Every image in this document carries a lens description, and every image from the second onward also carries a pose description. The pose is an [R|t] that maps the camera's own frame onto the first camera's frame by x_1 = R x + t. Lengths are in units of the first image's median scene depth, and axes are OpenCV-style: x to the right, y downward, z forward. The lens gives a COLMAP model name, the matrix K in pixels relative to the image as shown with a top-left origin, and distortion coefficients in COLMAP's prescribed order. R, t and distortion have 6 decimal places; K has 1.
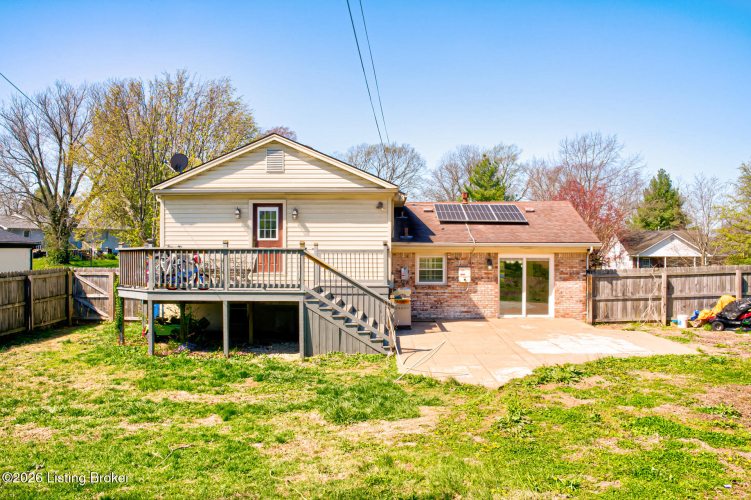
lens RADIAL K [[607.8, 0, 375.6], [0, 607.8, 251.0], [0, 0, 1]] dist [-0.049518, 0.010991]
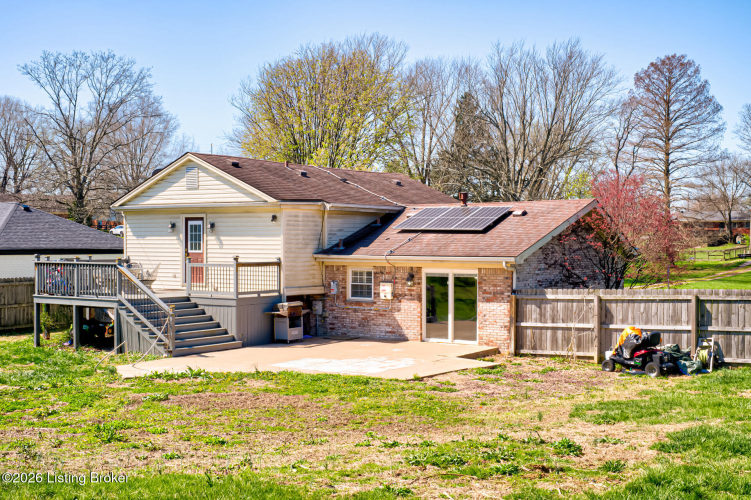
lens RADIAL K [[1019.3, 0, 375.3], [0, 1019.3, 249.9], [0, 0, 1]] dist [0.021522, 0.000000]
pose [[0.821684, 0.006072, -0.569911, 0.993730], [-0.002276, 0.999970, 0.007373, -0.032699], [0.569939, -0.004761, 0.821673, -0.252603]]
